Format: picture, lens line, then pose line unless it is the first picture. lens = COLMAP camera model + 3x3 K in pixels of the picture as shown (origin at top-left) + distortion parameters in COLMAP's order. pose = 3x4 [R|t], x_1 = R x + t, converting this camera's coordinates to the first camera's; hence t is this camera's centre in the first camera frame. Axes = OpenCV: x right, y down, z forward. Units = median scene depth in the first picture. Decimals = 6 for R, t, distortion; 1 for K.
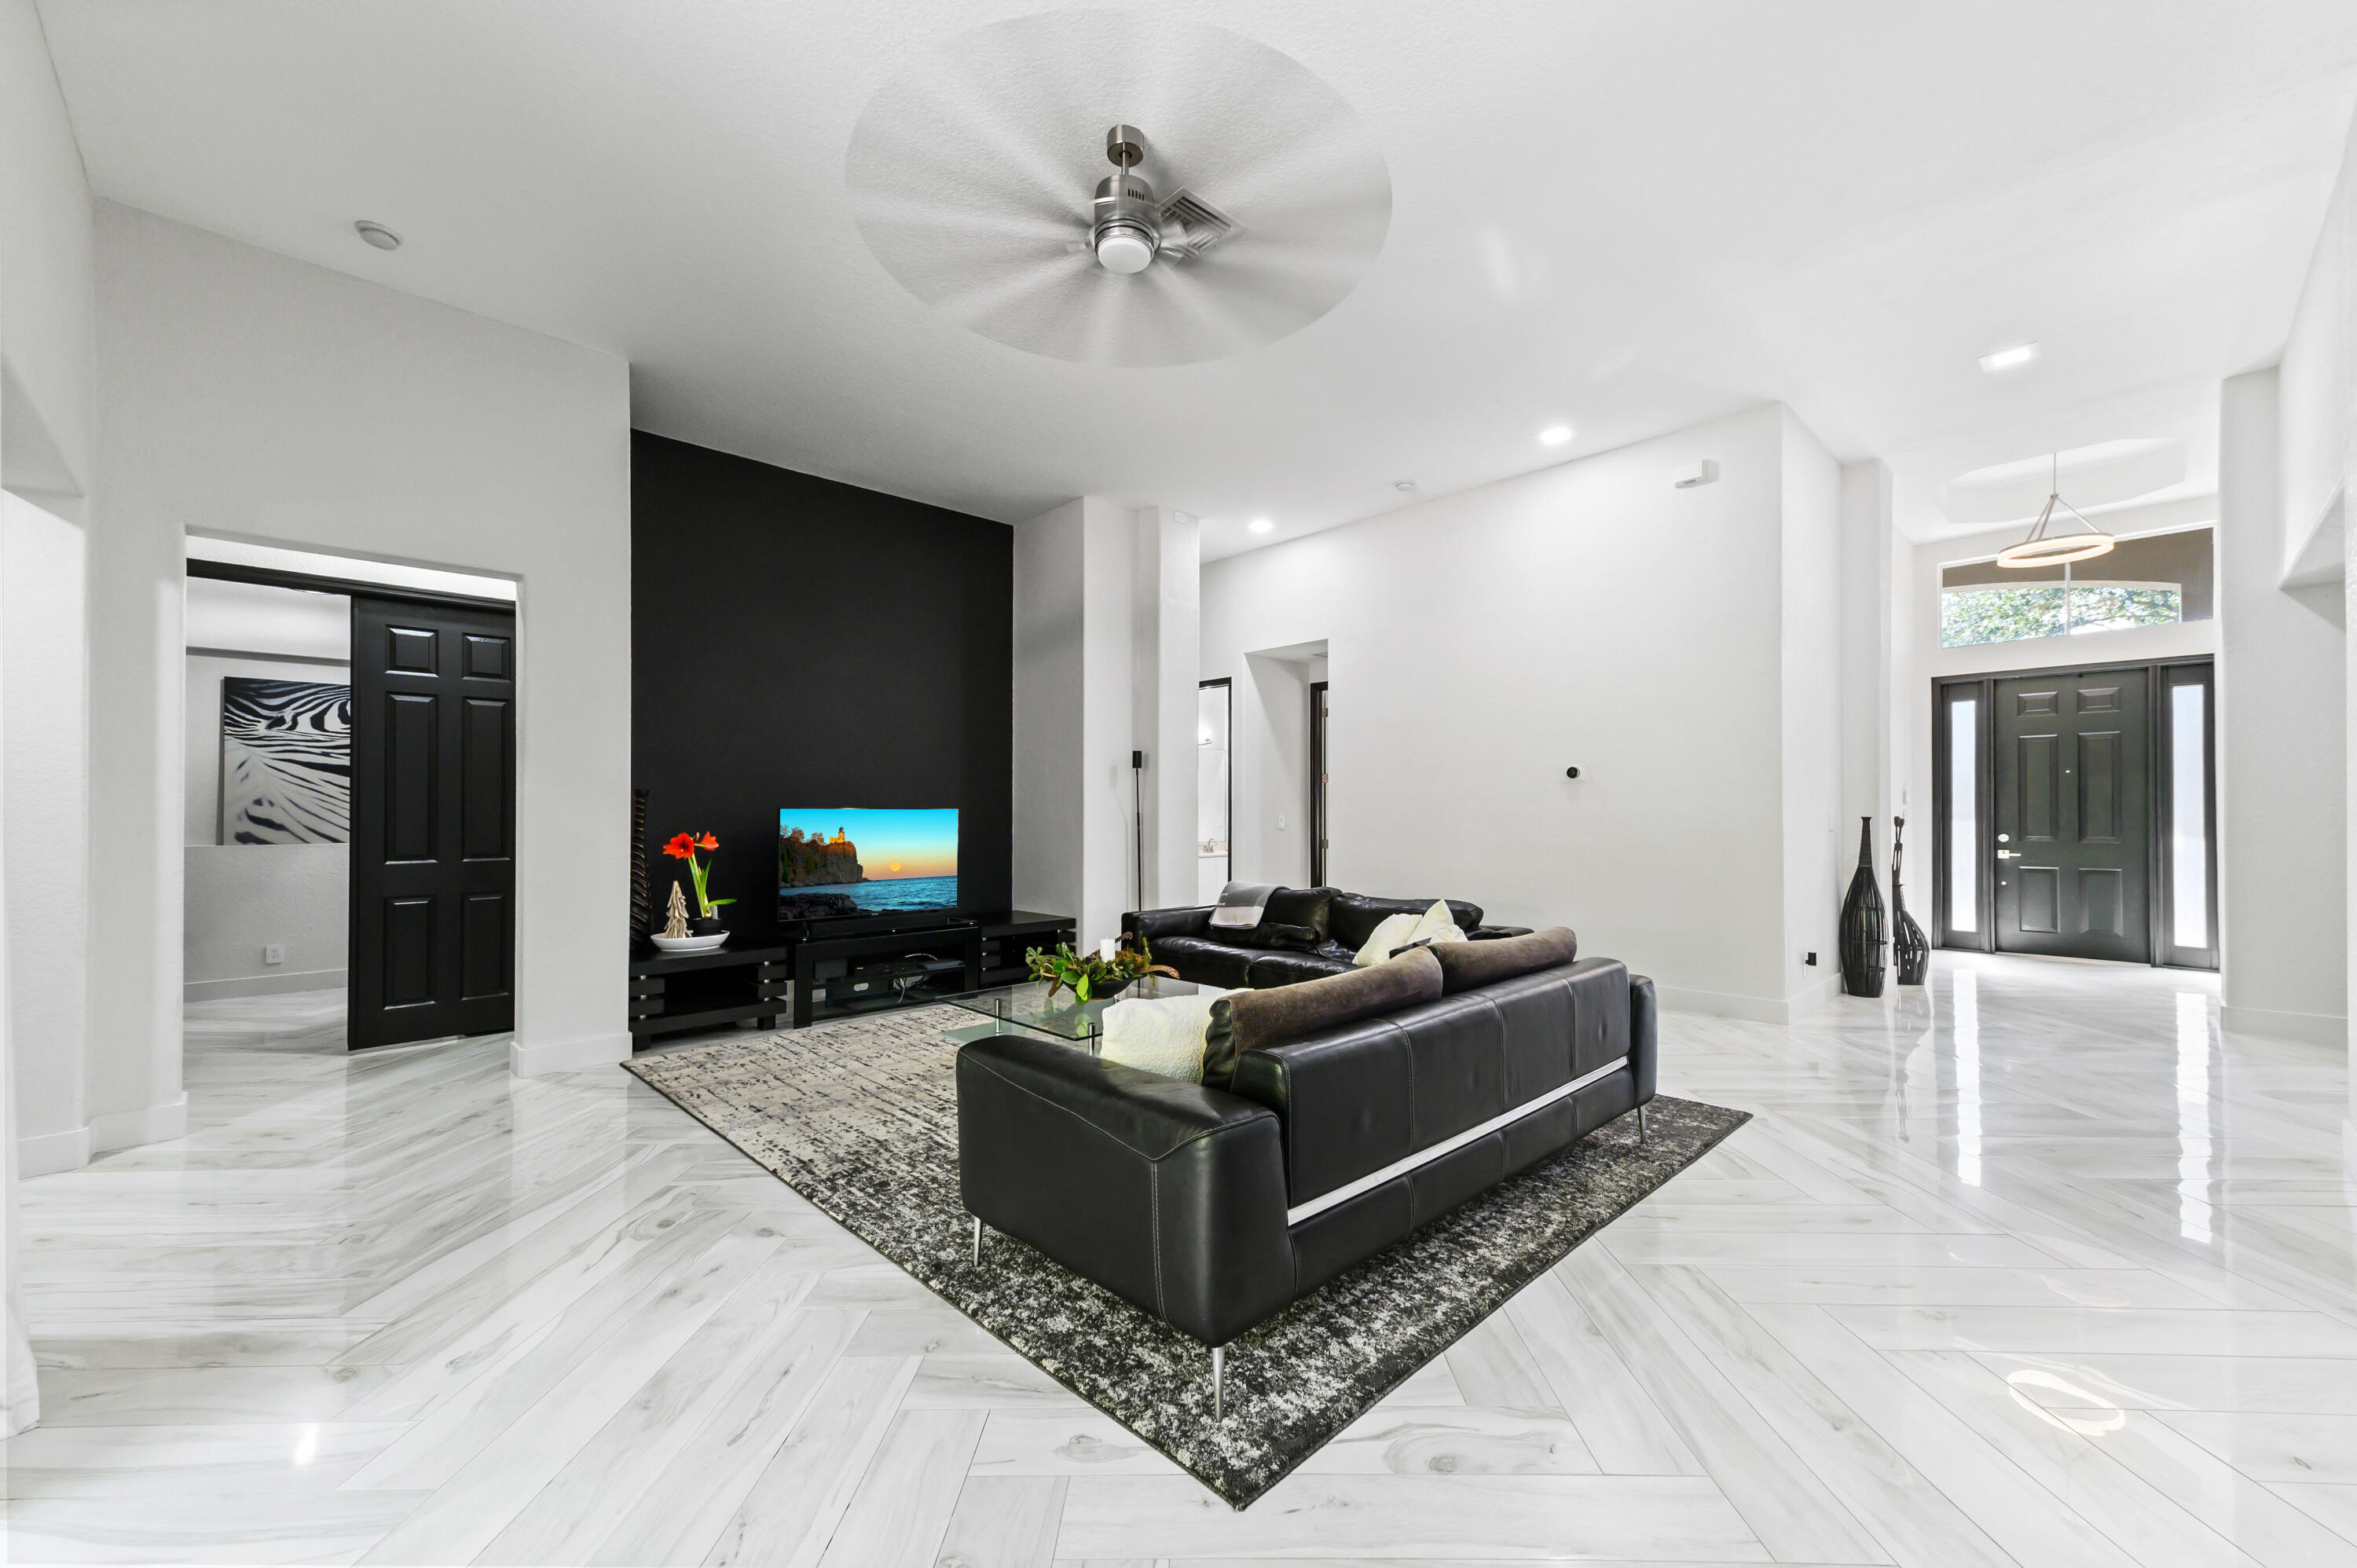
lens RADIAL K [[926.3, 0, 1183.7], [0, 926.3, 812.8], [0, 0, 1]] dist [0.020910, -0.001529]
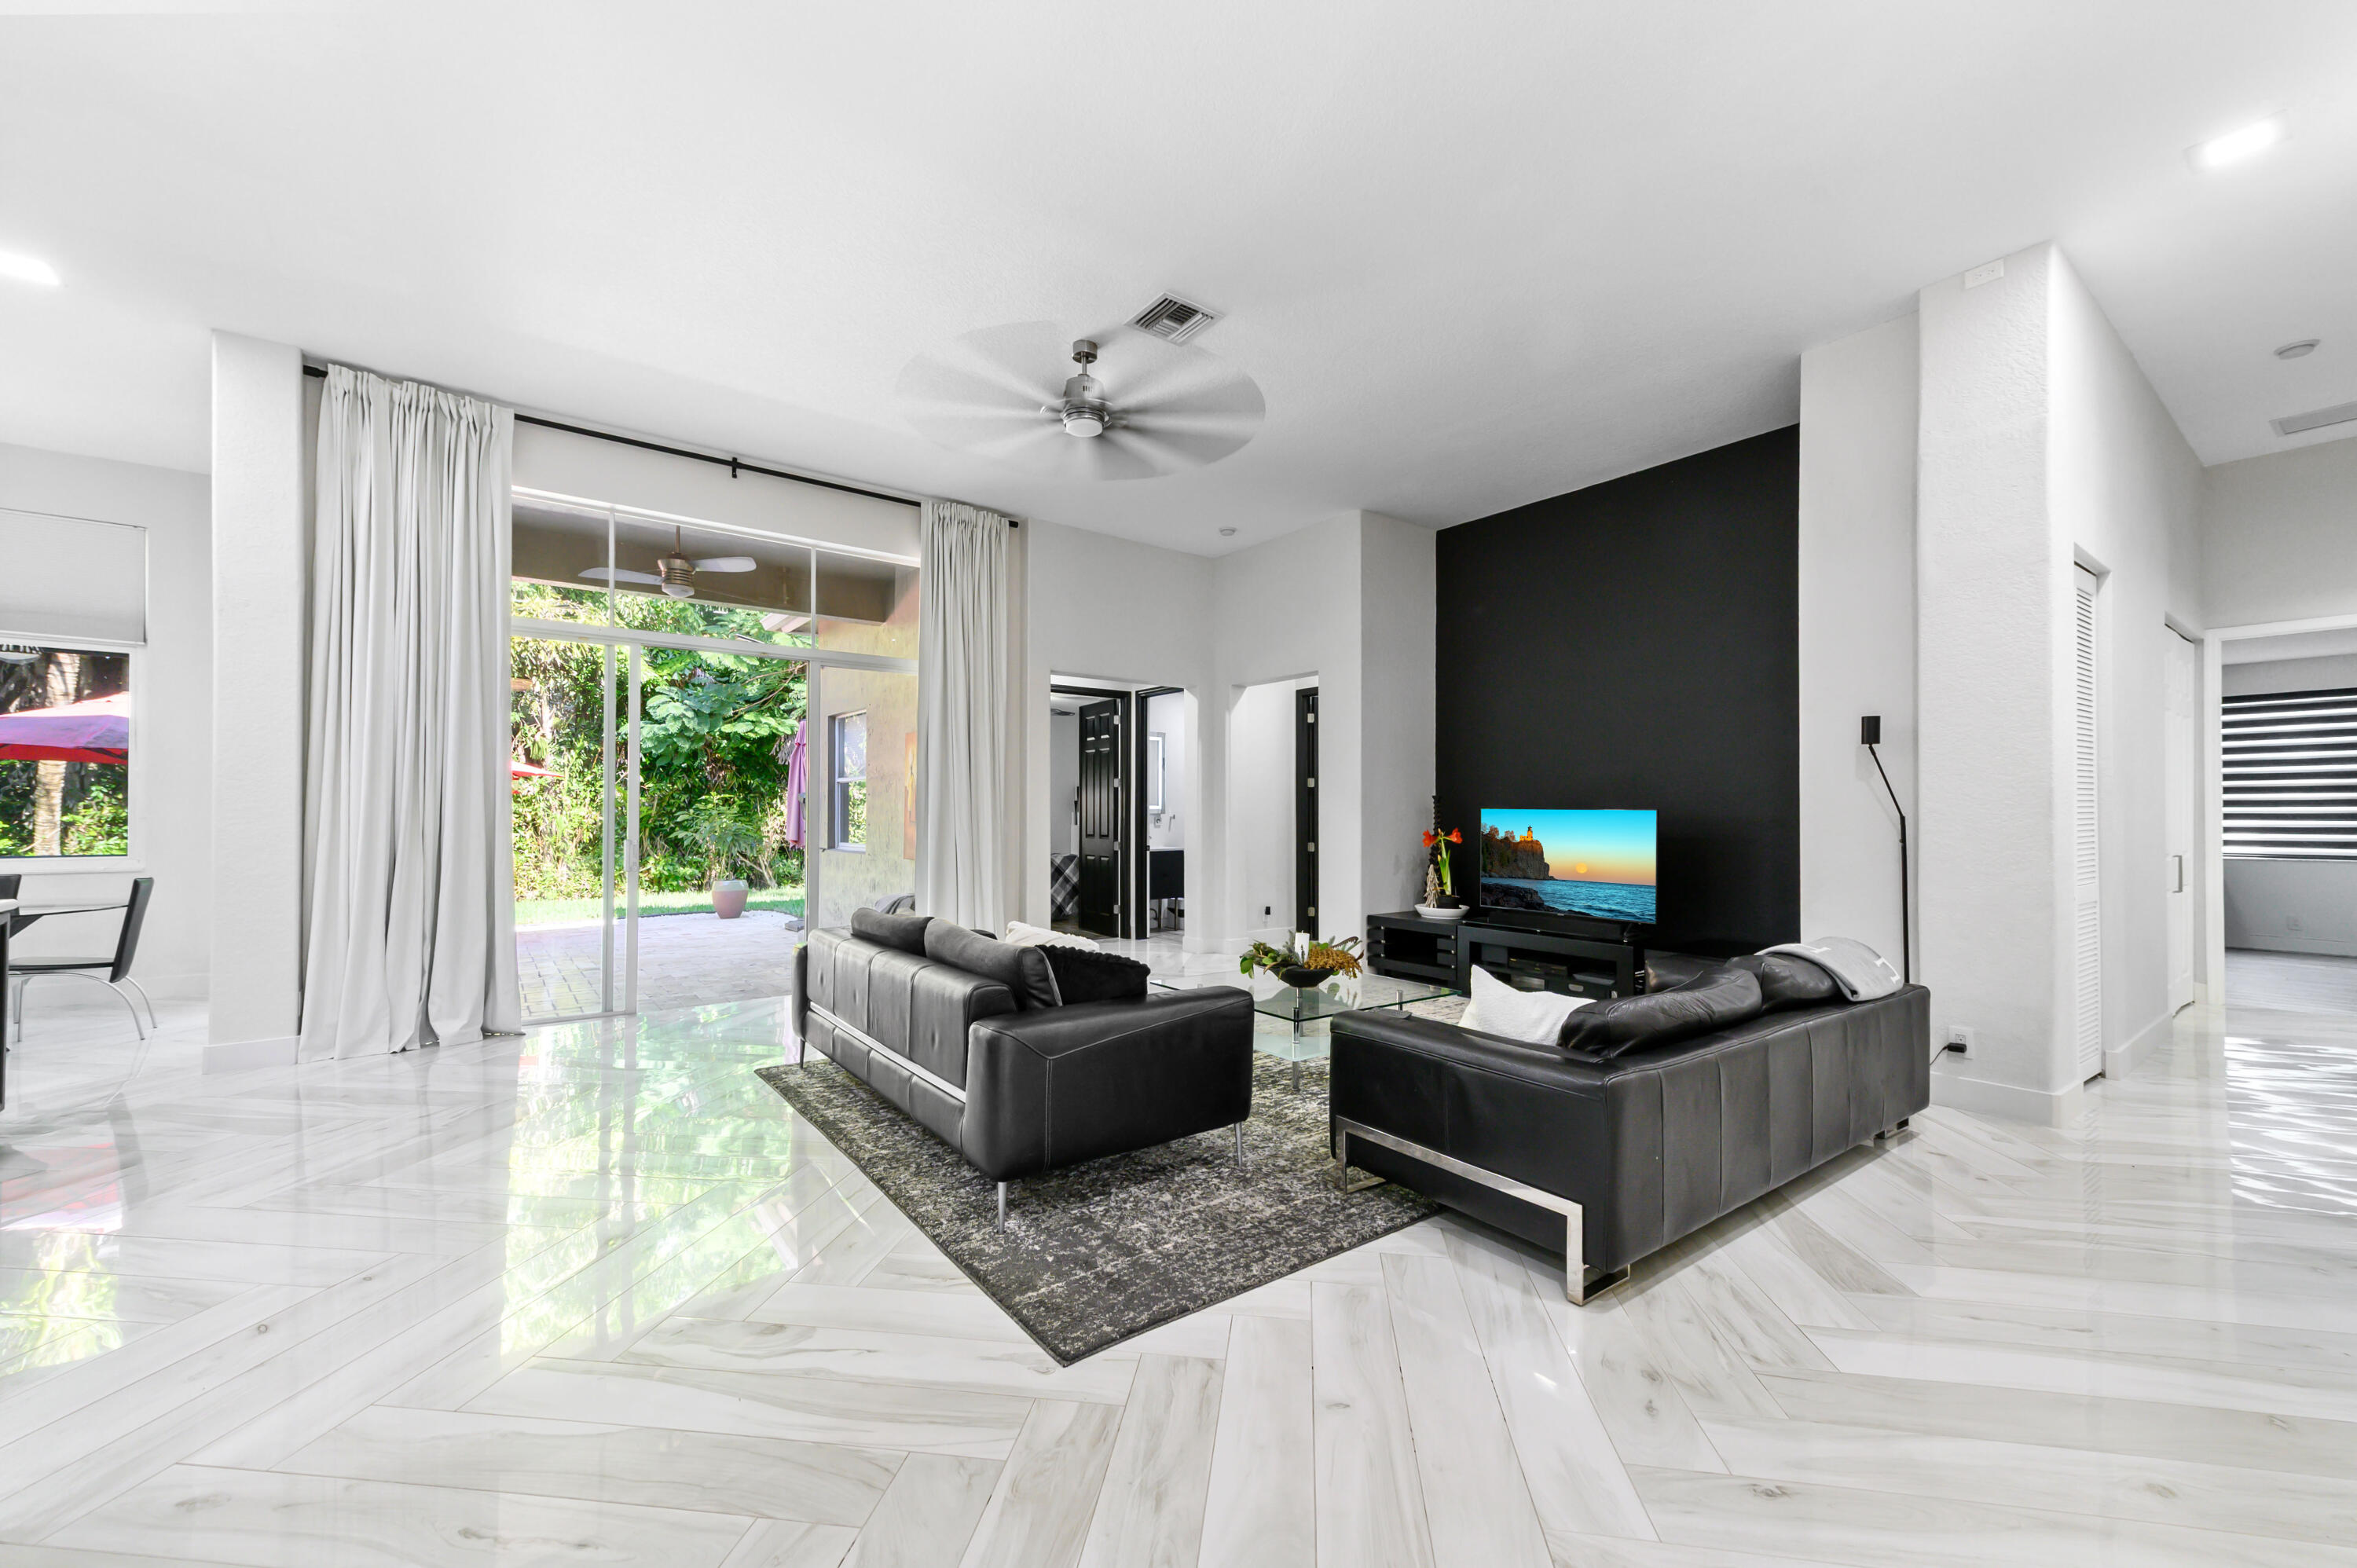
lens RADIAL K [[926.3, 0, 1174.1], [0, 926.3, 806.0], [0, 0, 1]] dist [0.020910, -0.001529]
pose [[-0.121139, -0.001125, -0.992635, 0.730352], [-0.002206, 0.999997, -0.000865, -0.006024], [0.992633, 0.002085, -0.121142, 0.715633]]
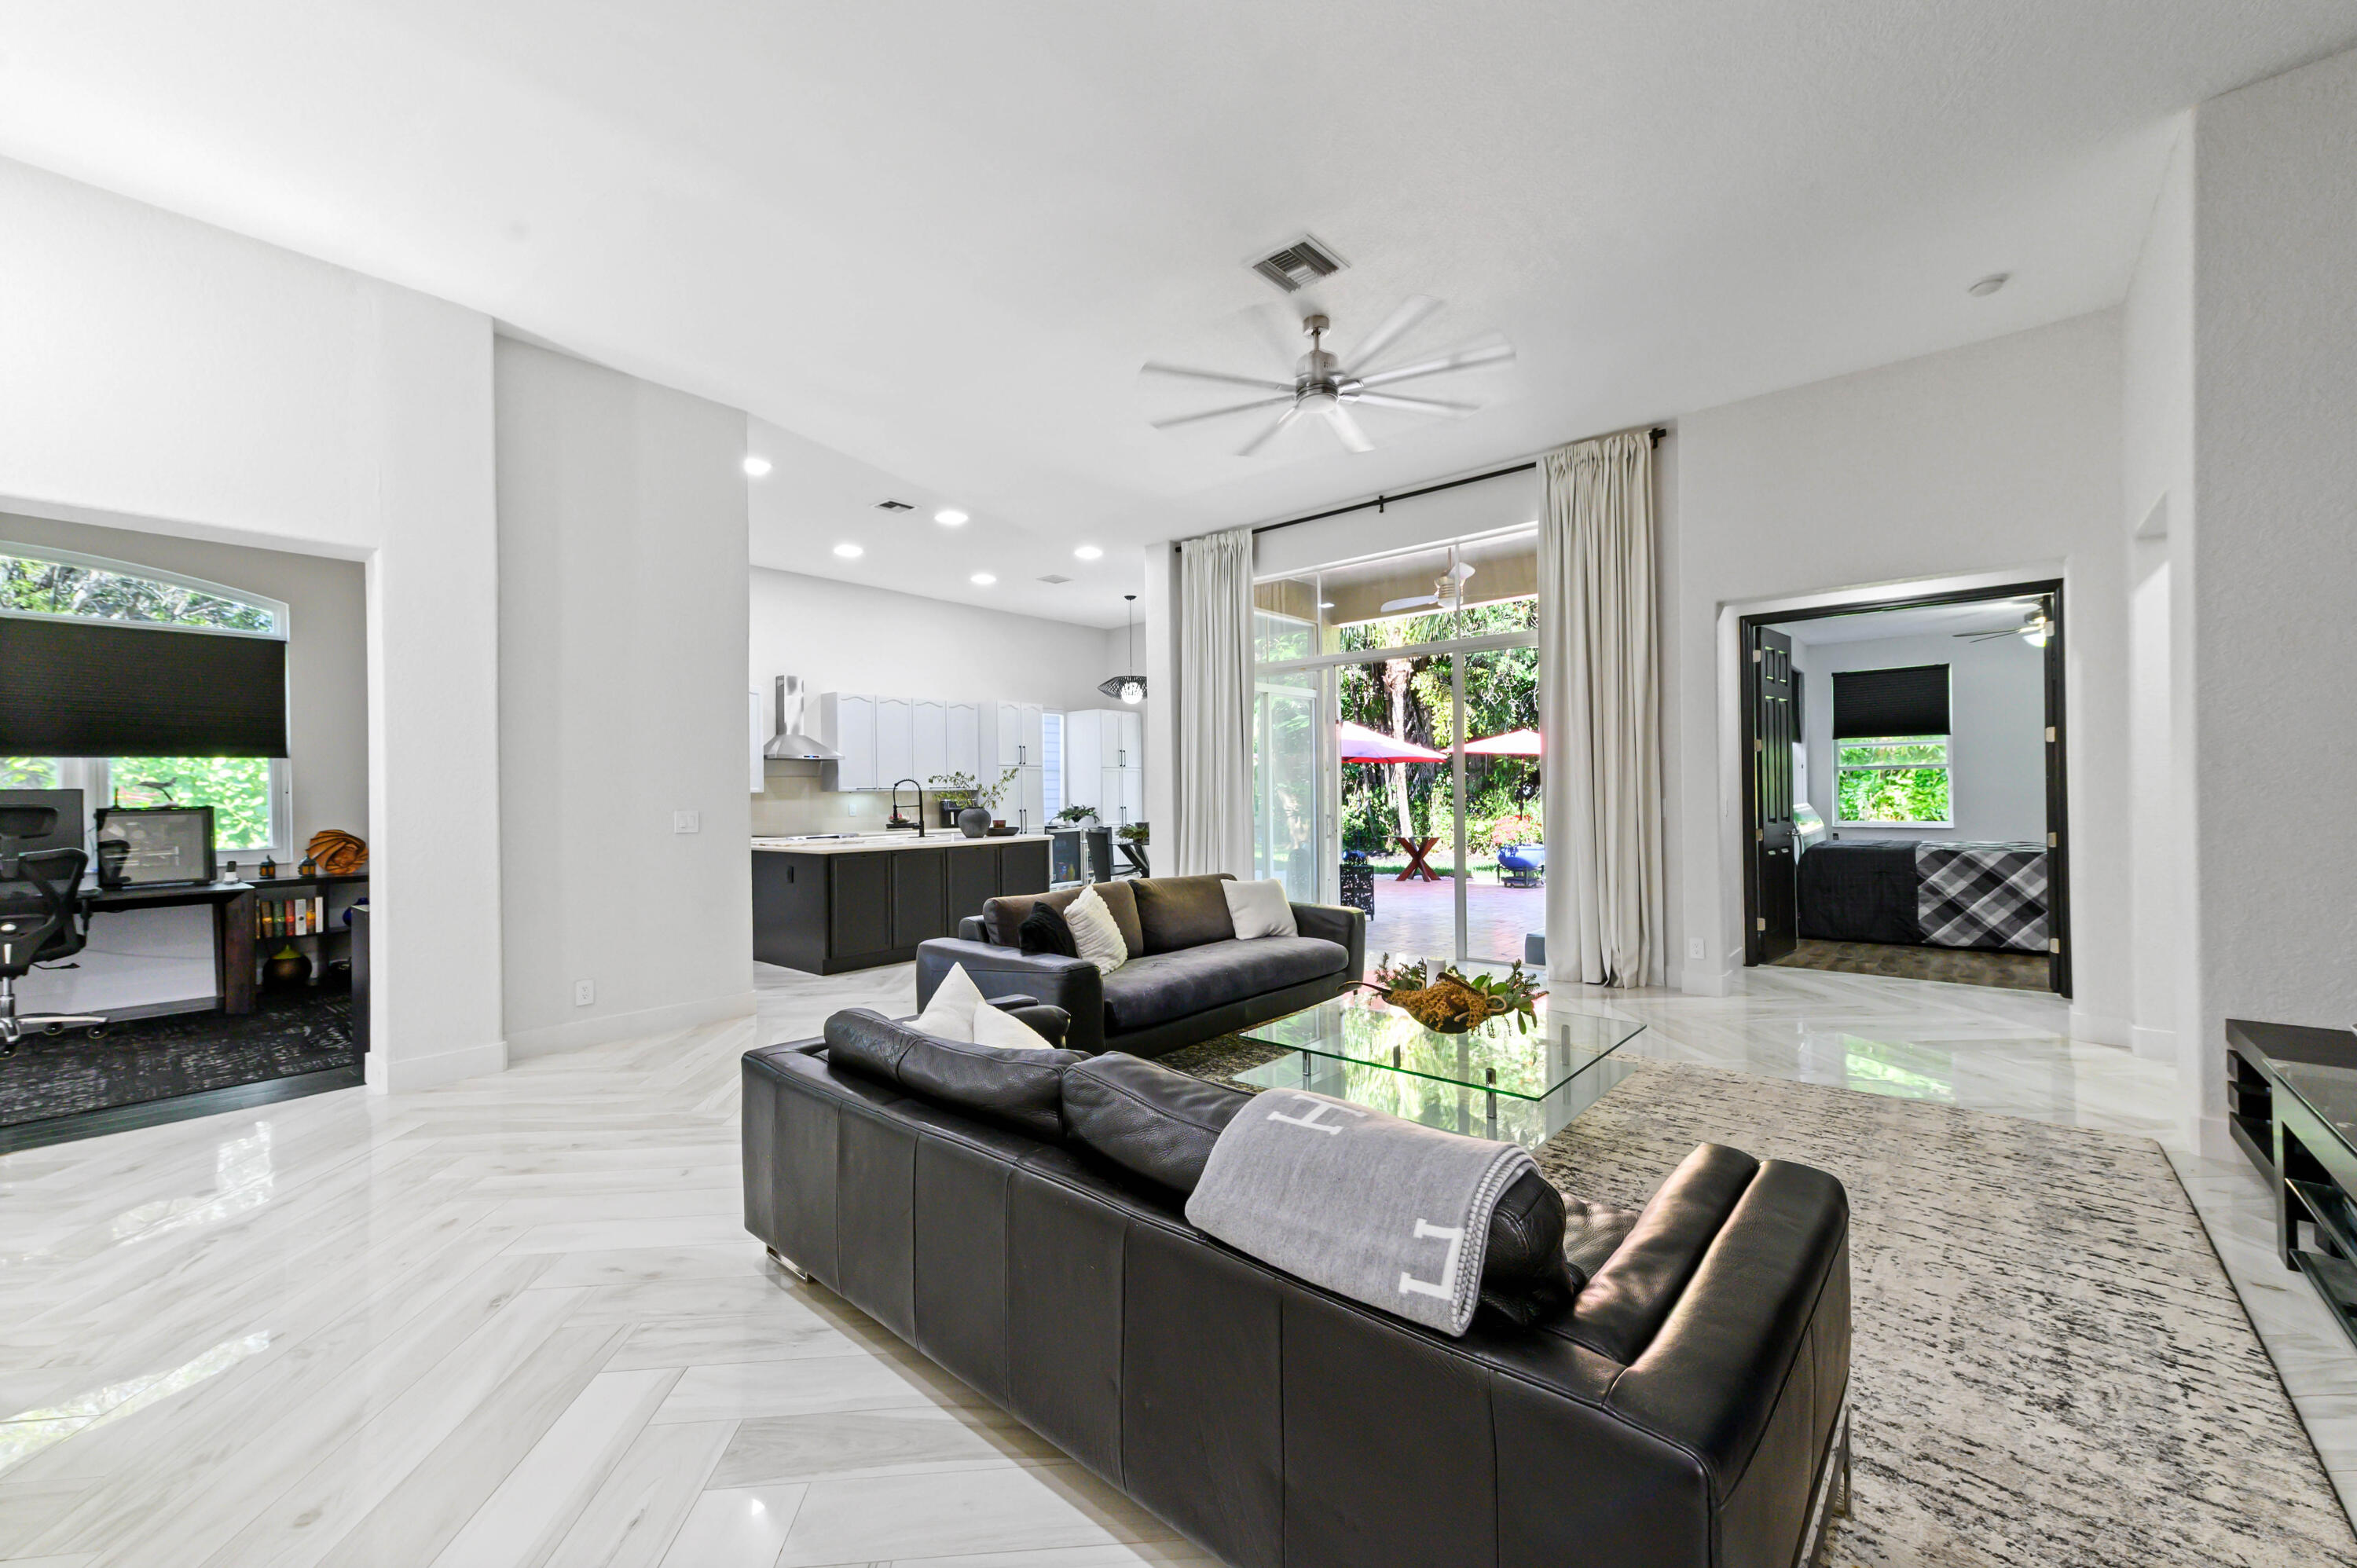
lens RADIAL K [[926.3, 0, 1171.0], [0, 926.3, 789.2], [0, 0, 1]] dist [0.020910, -0.001529]
pose [[-0.995601, 0.021975, -0.091078, 0.154457], [0.022294, 0.999748, -0.002487, -0.008864], [0.091001, -0.004507, -0.995841, 1.302100]]
